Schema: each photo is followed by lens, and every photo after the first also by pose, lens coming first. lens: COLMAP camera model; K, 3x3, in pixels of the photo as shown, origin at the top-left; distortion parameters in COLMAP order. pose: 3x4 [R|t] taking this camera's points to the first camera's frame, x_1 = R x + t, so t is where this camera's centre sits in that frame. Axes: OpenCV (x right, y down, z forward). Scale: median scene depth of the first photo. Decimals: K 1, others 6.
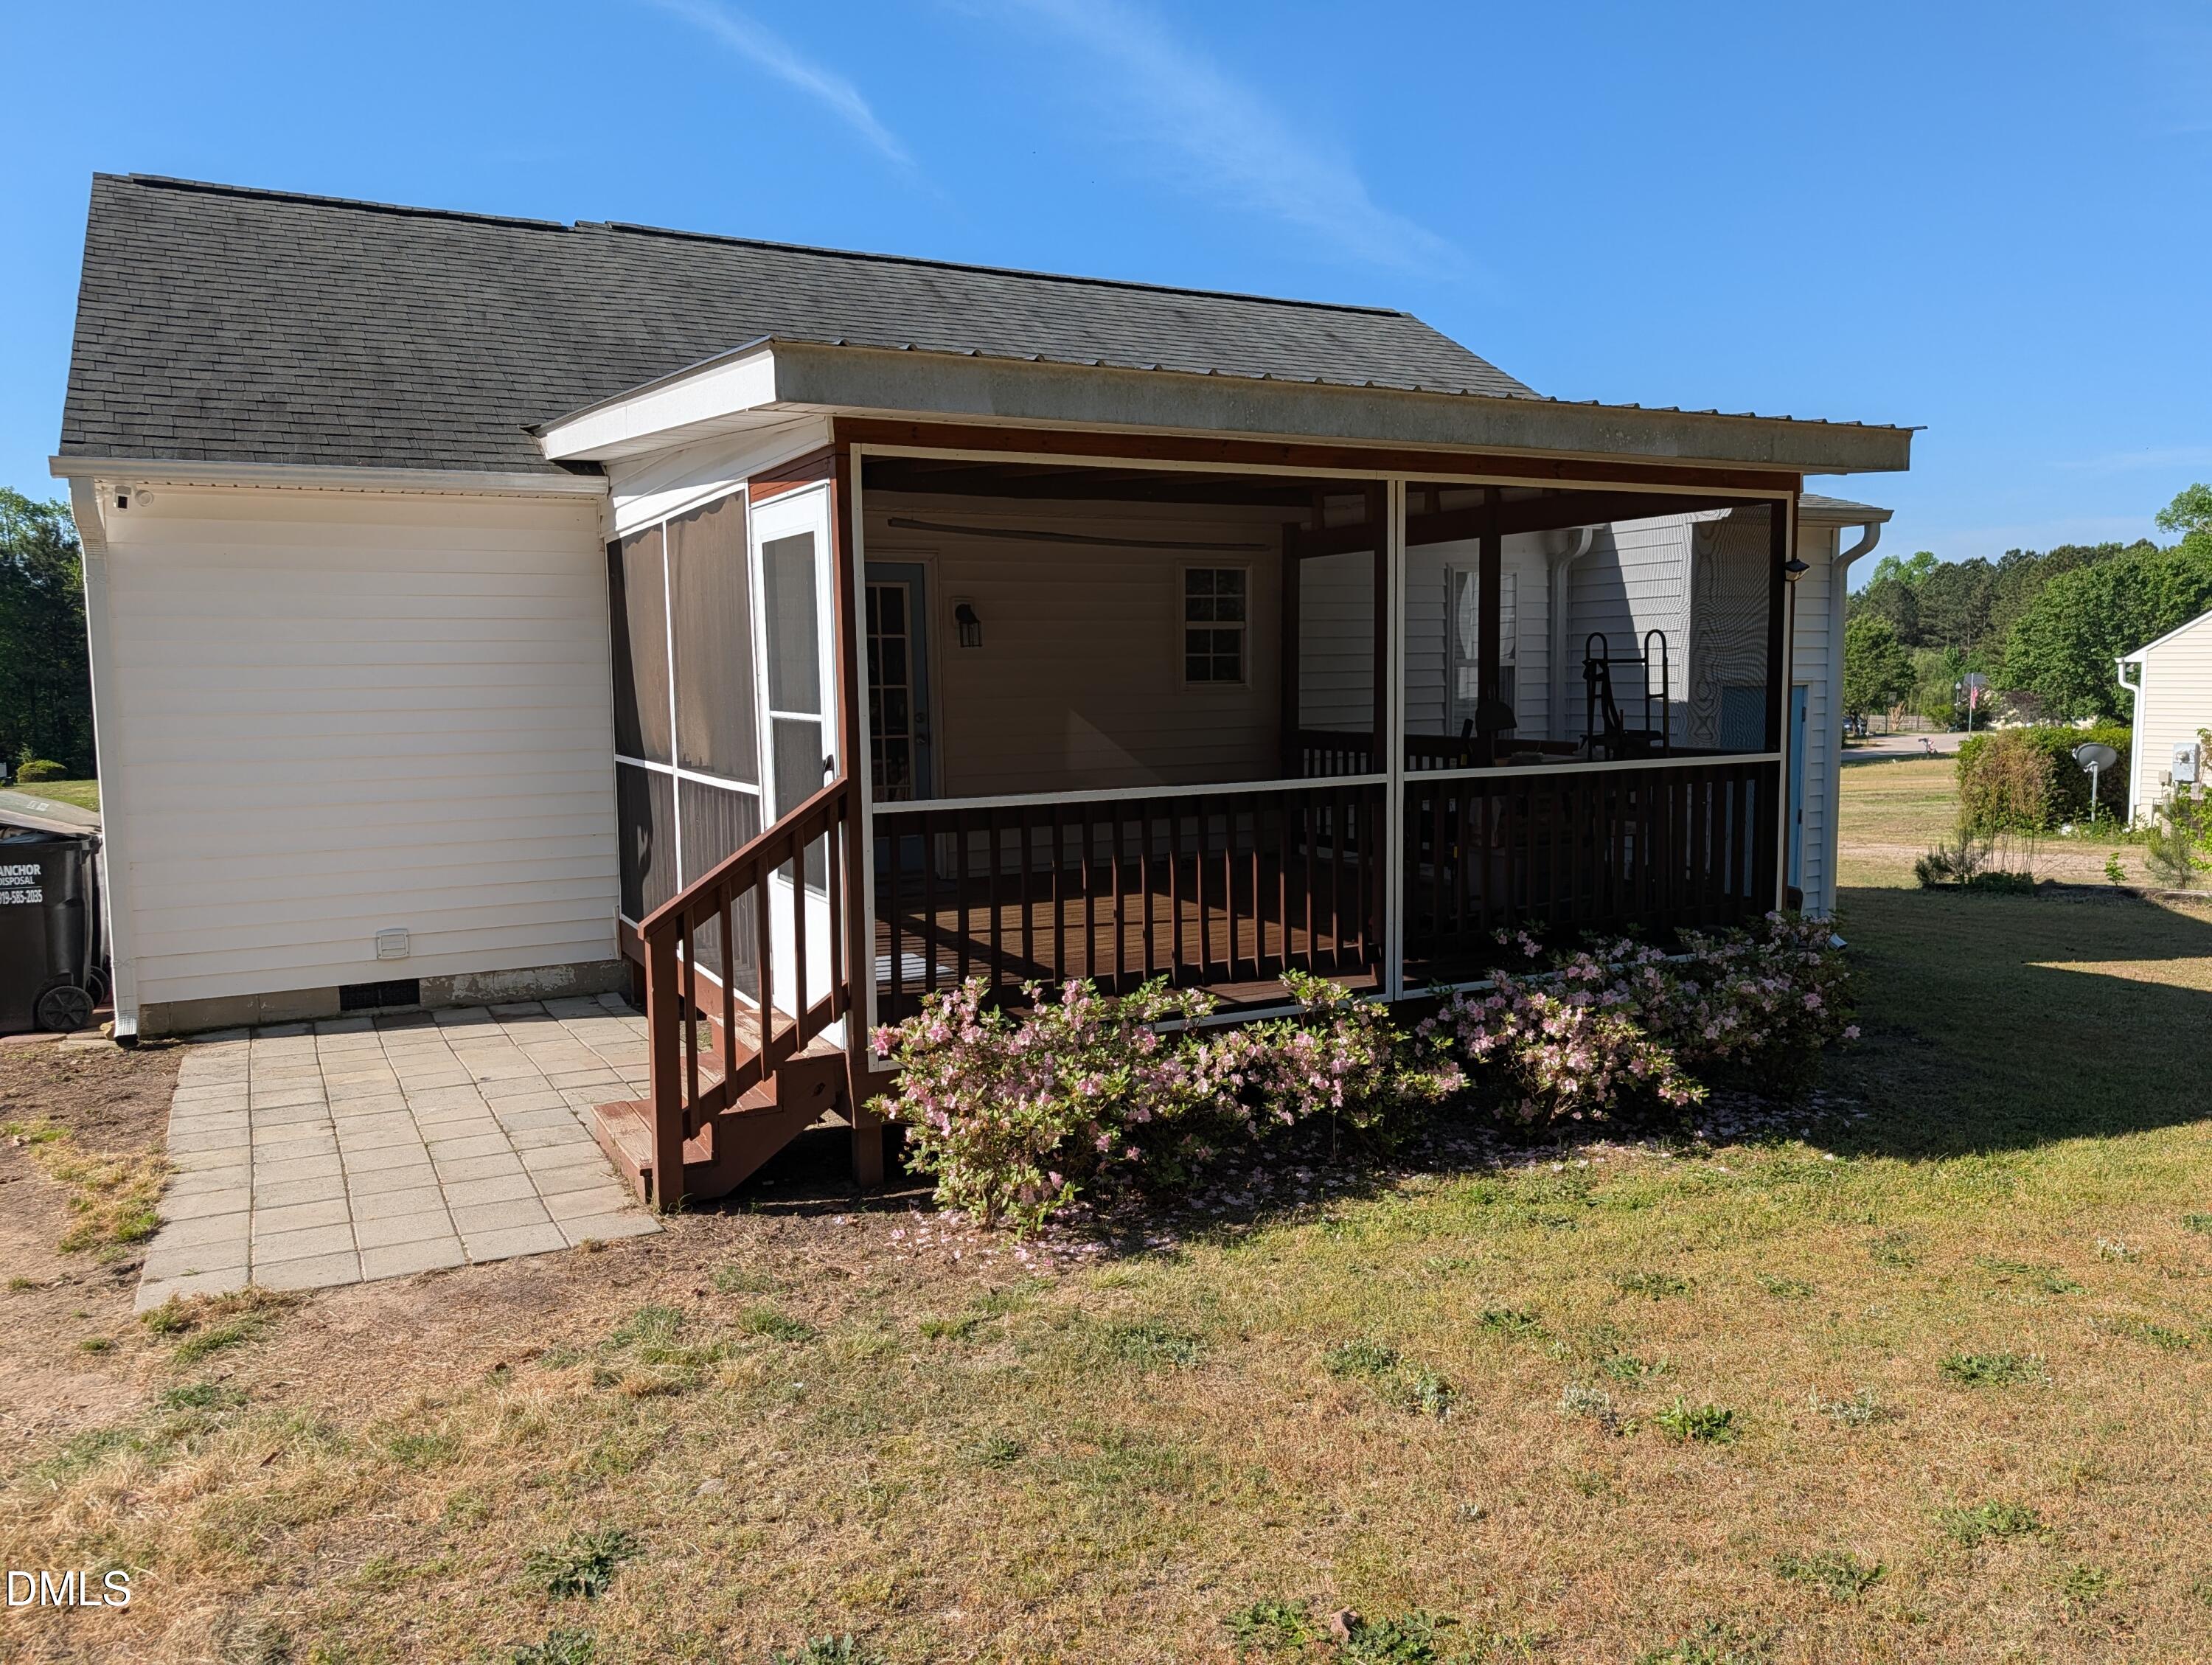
lens RADIAL K [[1537.5, 0, 1106.0], [0, 1537.5, 832.5], [0, 0, 1]] dist [0.010163, 0.002339]
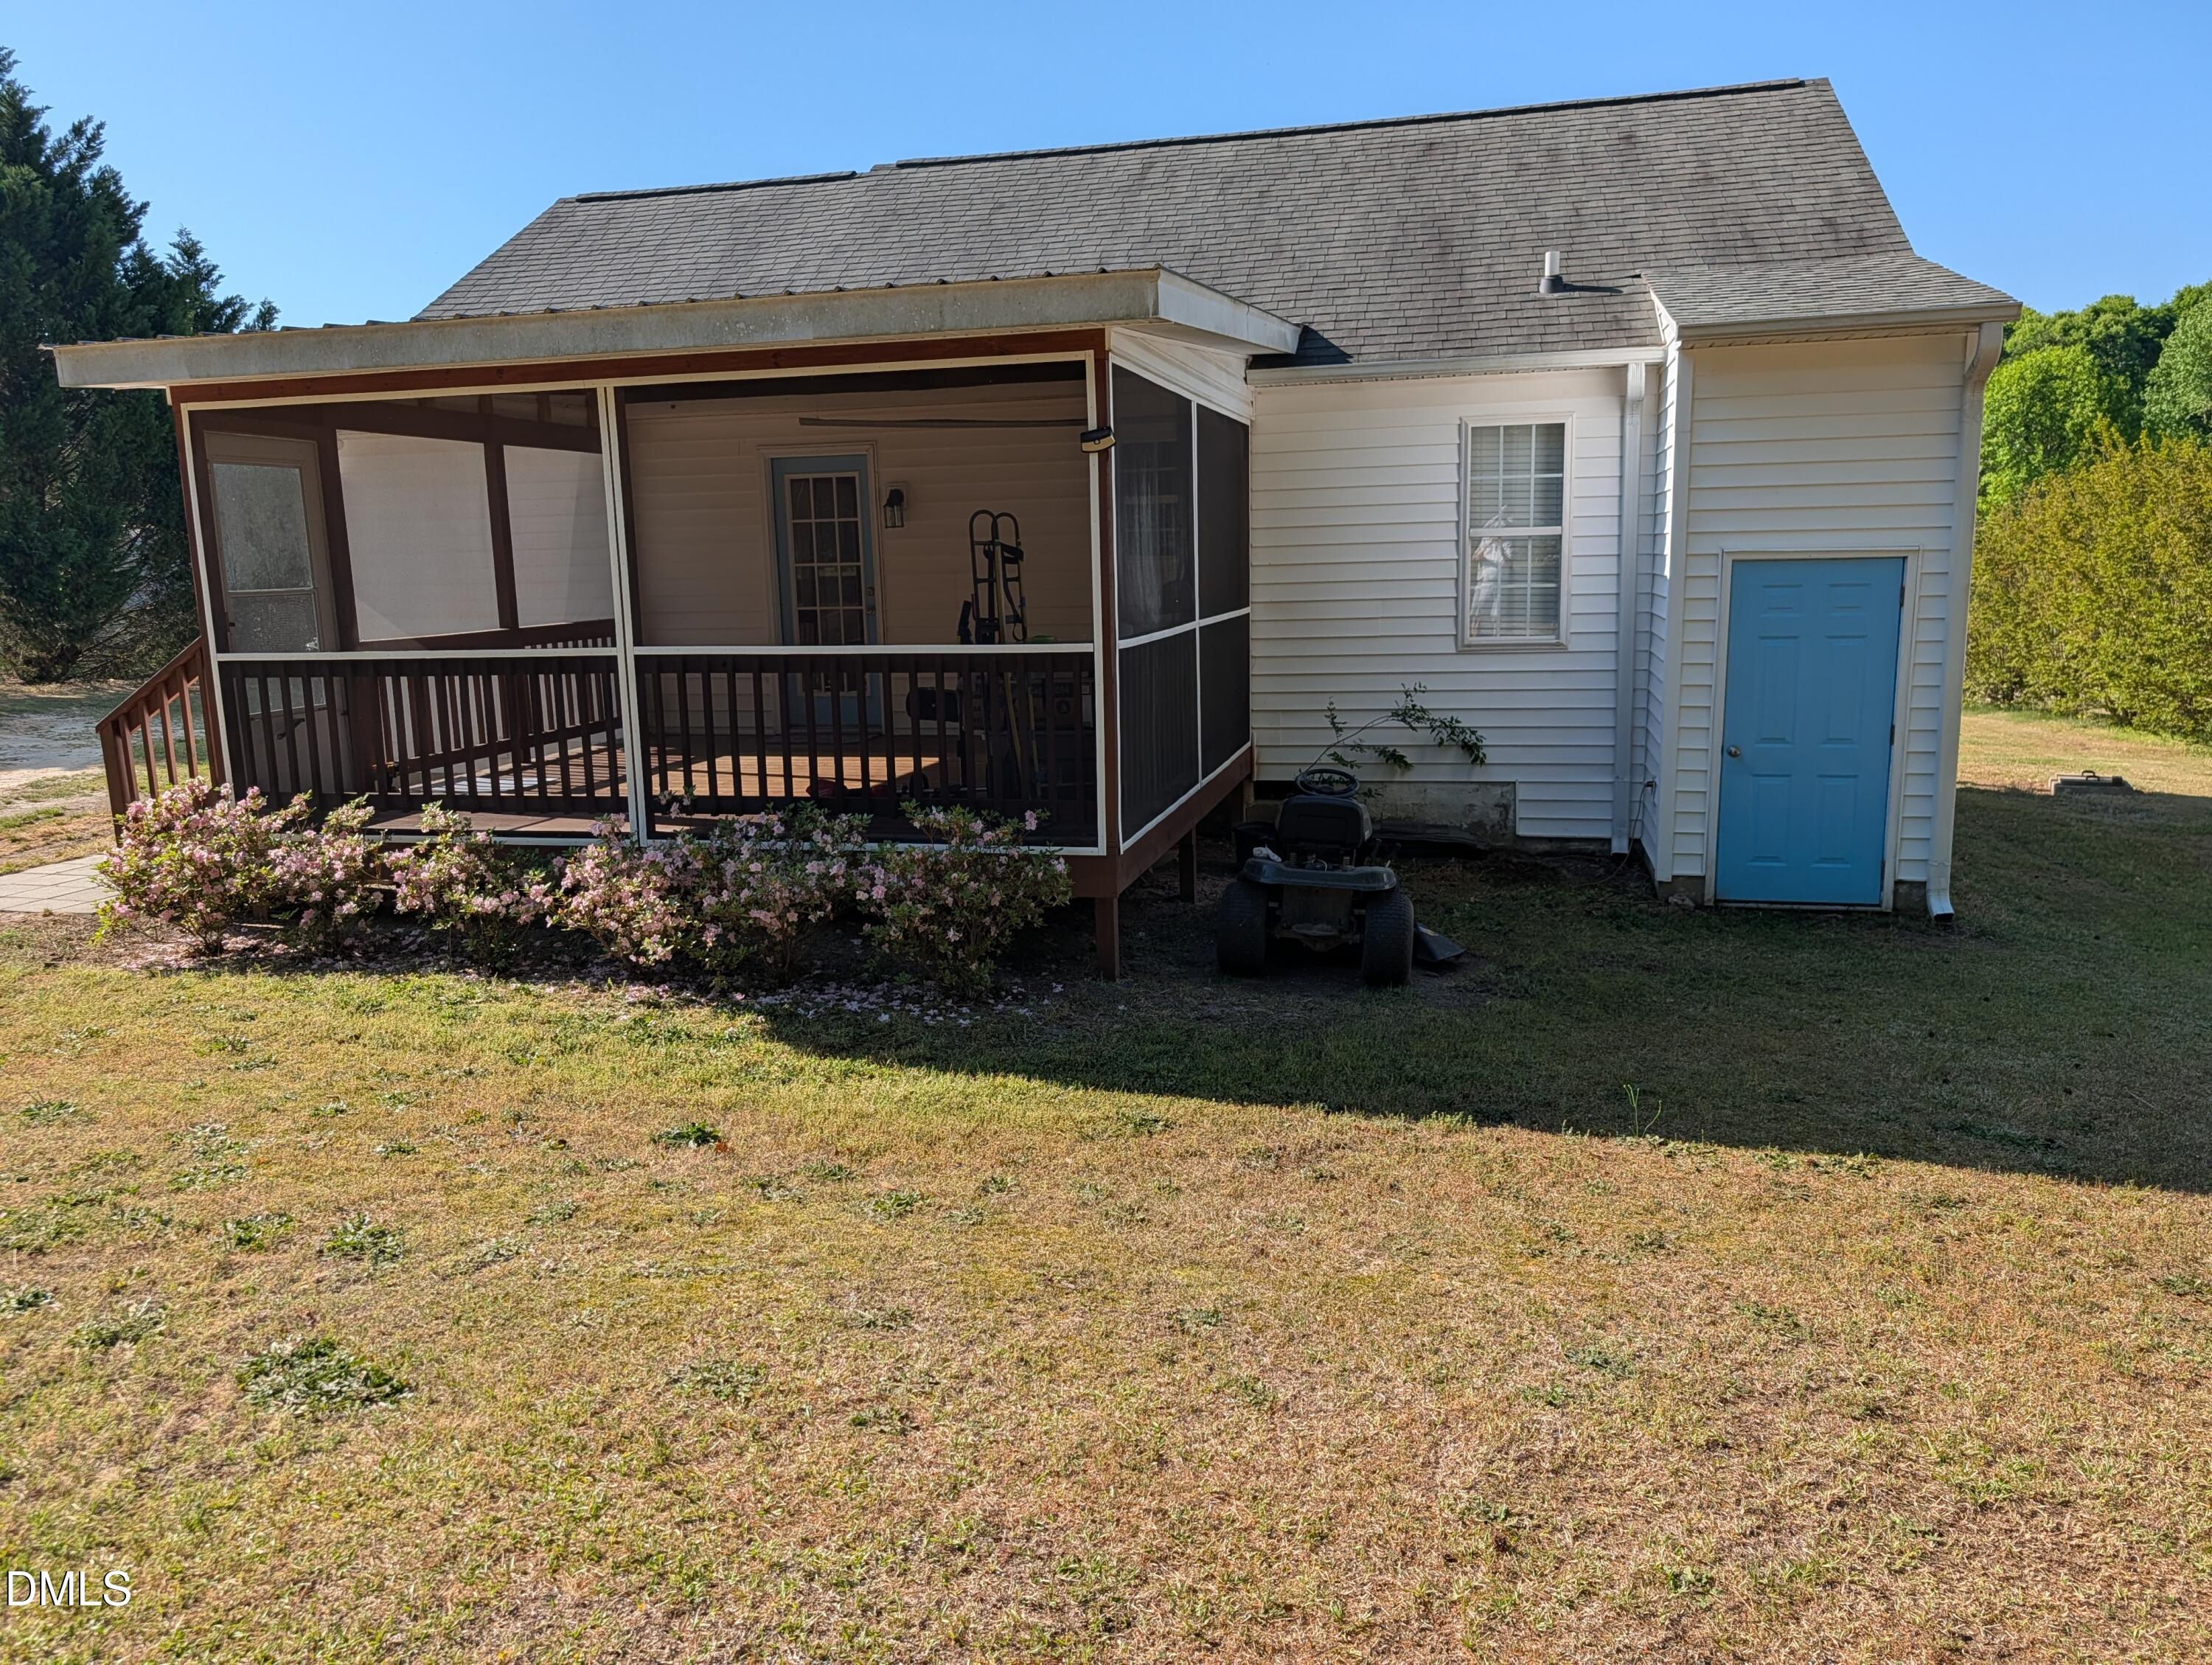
lens RADIAL K [[1566.9, 0, 1106.0], [0, 1566.9, 832.5], [0, 0, 1]] dist [0.012265, 0.000028]
pose [[0.768901, 0.104891, -0.630705, 1.234475], [-0.052260, 0.993461, 0.101508, -0.039403], [0.637228, -0.045089, 0.769355, 0.329664]]
